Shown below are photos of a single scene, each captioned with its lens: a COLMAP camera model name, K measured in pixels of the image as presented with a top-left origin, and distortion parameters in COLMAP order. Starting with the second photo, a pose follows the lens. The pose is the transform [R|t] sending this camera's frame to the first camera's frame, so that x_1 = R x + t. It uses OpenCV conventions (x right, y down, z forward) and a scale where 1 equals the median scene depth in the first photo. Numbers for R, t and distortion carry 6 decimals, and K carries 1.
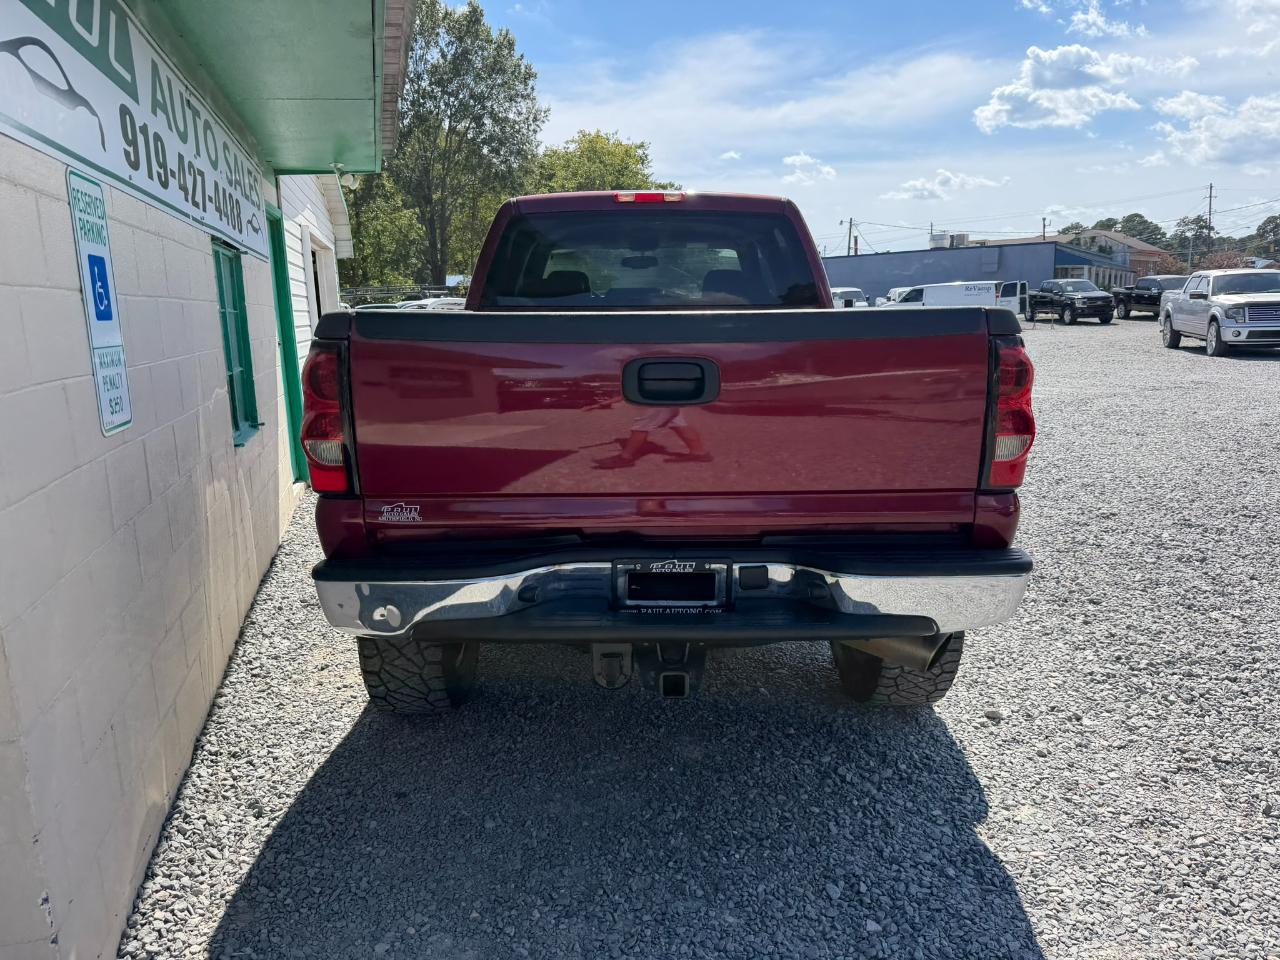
lens RADIAL K [[907.4, 0, 640.0], [0, 907.4, 480.0], [0, 0, 1]] dist [0.007318, -0.003945]
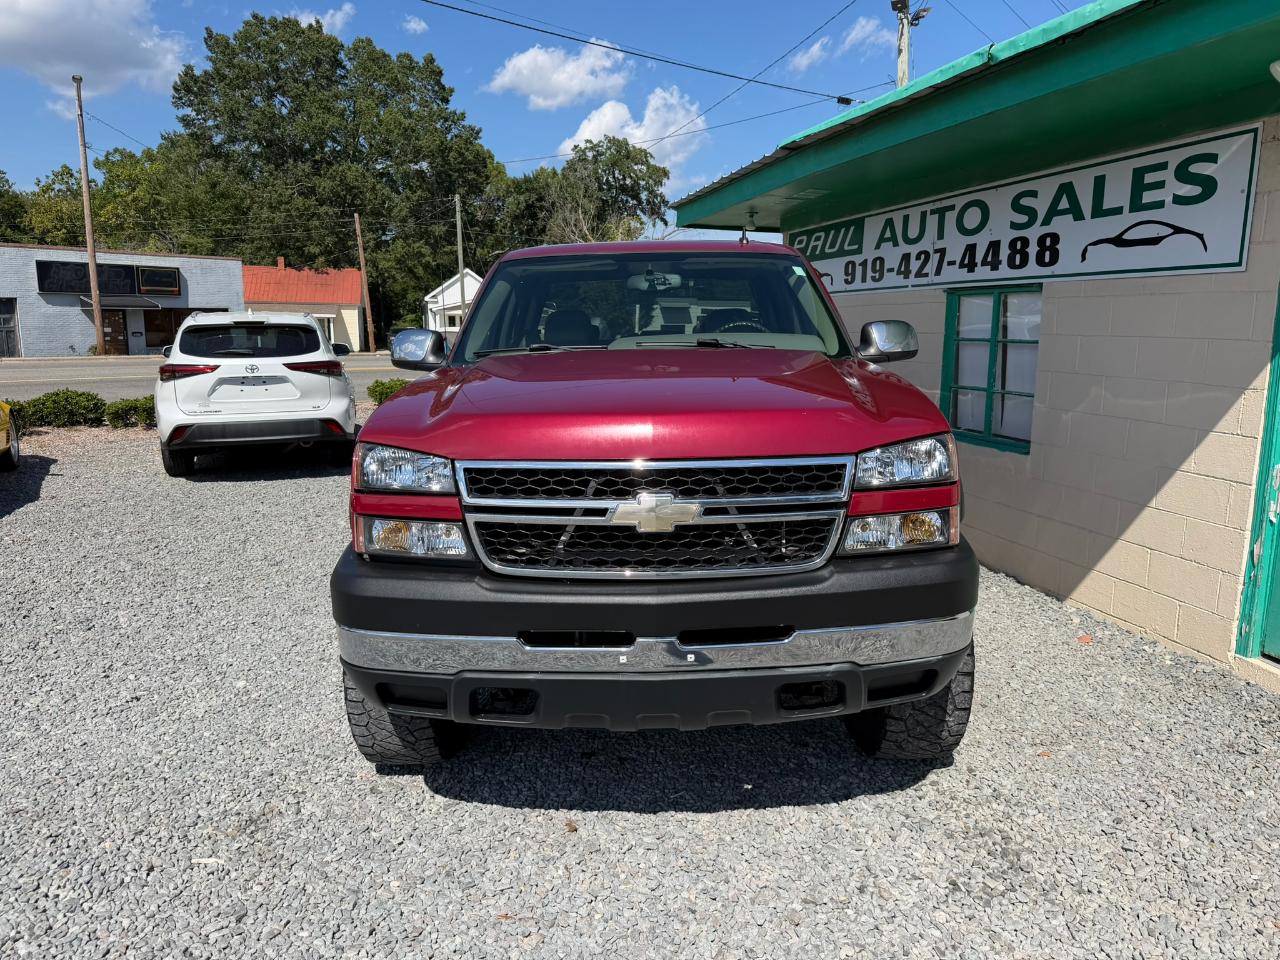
lens RADIAL K [[925.5, 0, 634.3], [0, 925.5, 528.2], [0, 0, 1]] dist [-0.046792, -0.006297]
pose [[-0.999299, 0.026561, 0.026379, 0.006161], [0.034726, 0.920905, 0.388236, -0.685035], [-0.013981, 0.388880, -0.921182, 3.416615]]
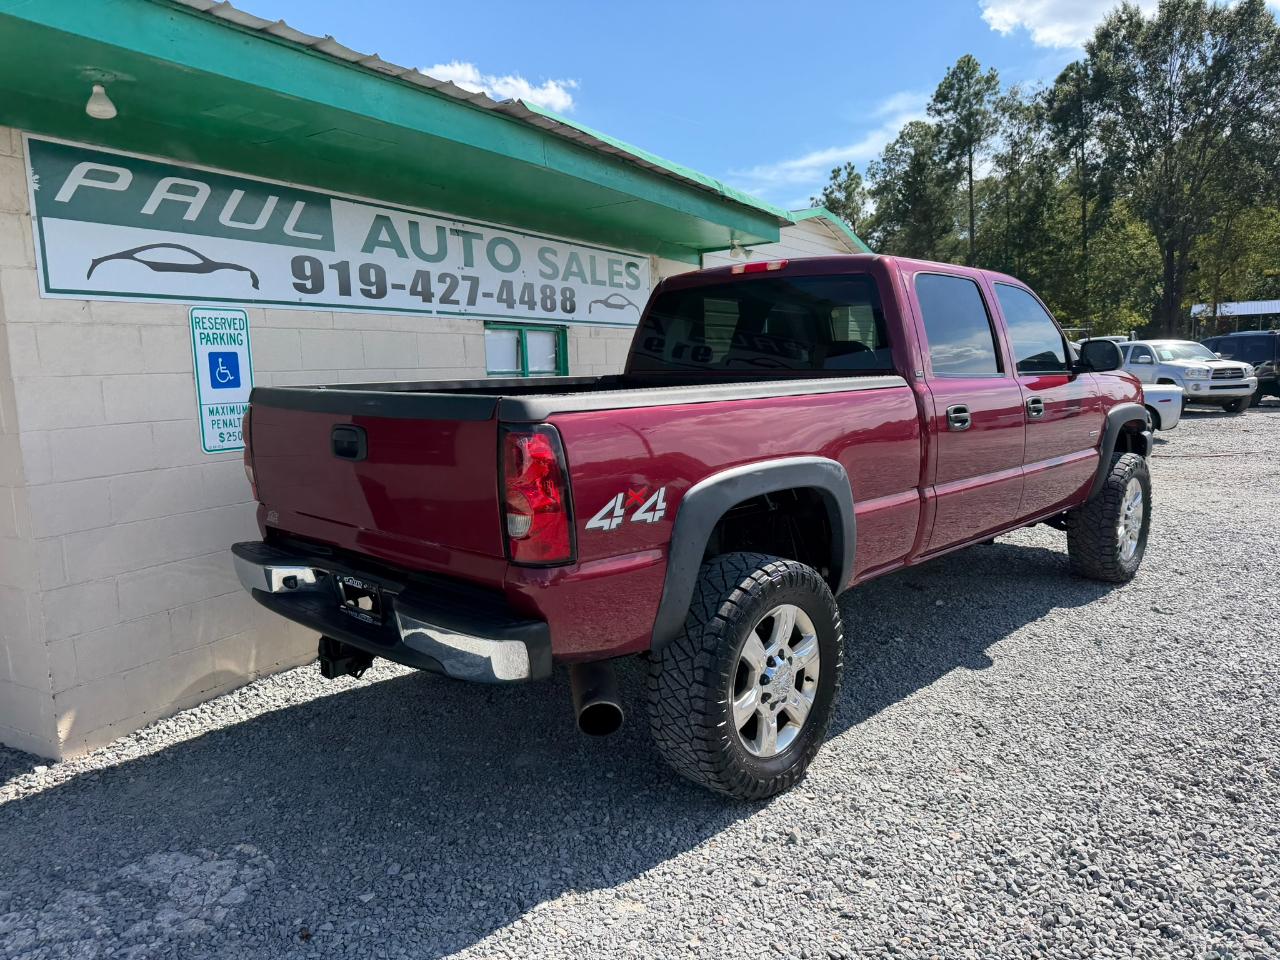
lens RADIAL K [[890.9, 0, 643.1], [0, 890.9, 492.9], [0, 0, 1]] dist [0.098967, -0.137564]
pose [[0.703411, 0.102537, -0.703349, 0.967600], [-0.119251, 0.992538, 0.025435, -0.091095], [0.700709, 0.065983, 0.710390, 0.266012]]
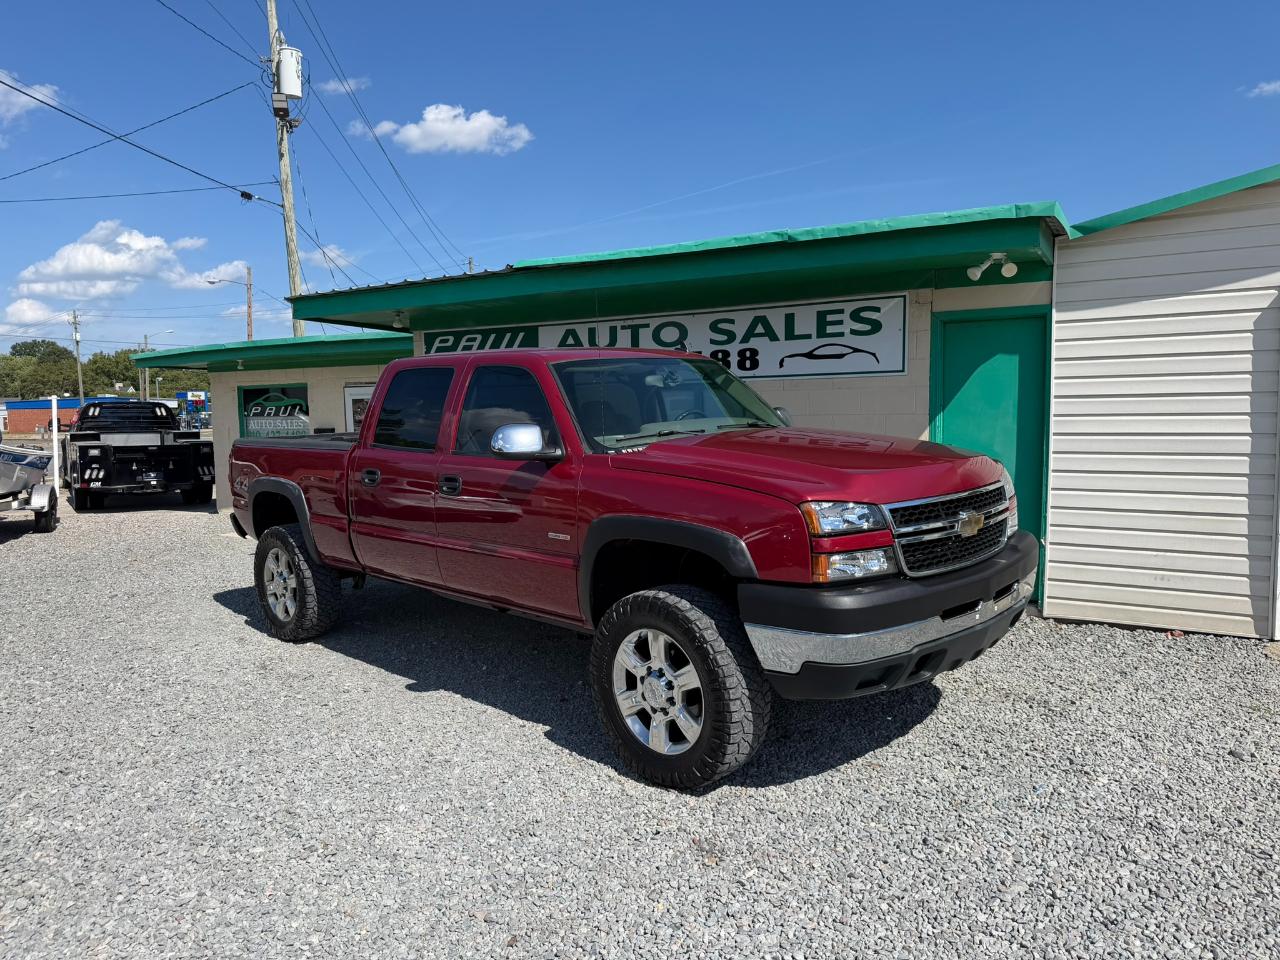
lens RADIAL K [[890.9, 0, 643.1], [0, 890.9, 492.9], [0, 0, 1]] dist [0.098967, -0.137564]
pose [[-0.716441, 0.106293, -0.689502, 1.212443], [-0.091862, 0.965347, 0.244268, -0.696618], [0.691573, 0.238343, -0.681850, 3.211092]]
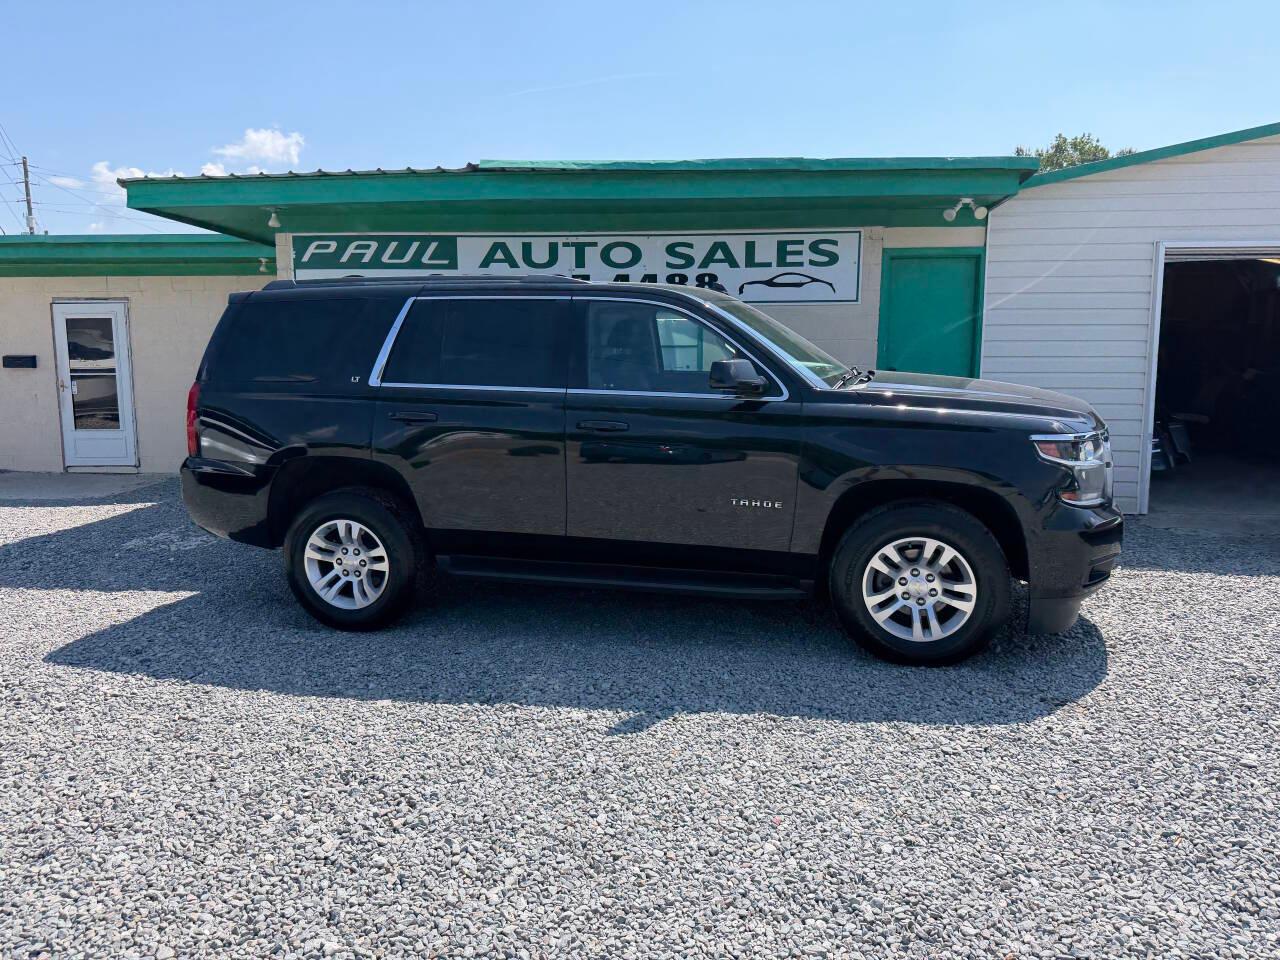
lens RADIAL K [[880.2, 0, 650.8], [0, 880.2, 484.6], [0, 0, 1]] dist [0.156828, -0.273428]
pose [[-0.340905, 0.172050, -0.924220, 1.733032], [-0.163827, 0.957195, 0.238617, -0.508161], [0.925713, 0.232758, -0.298126, 2.376822]]
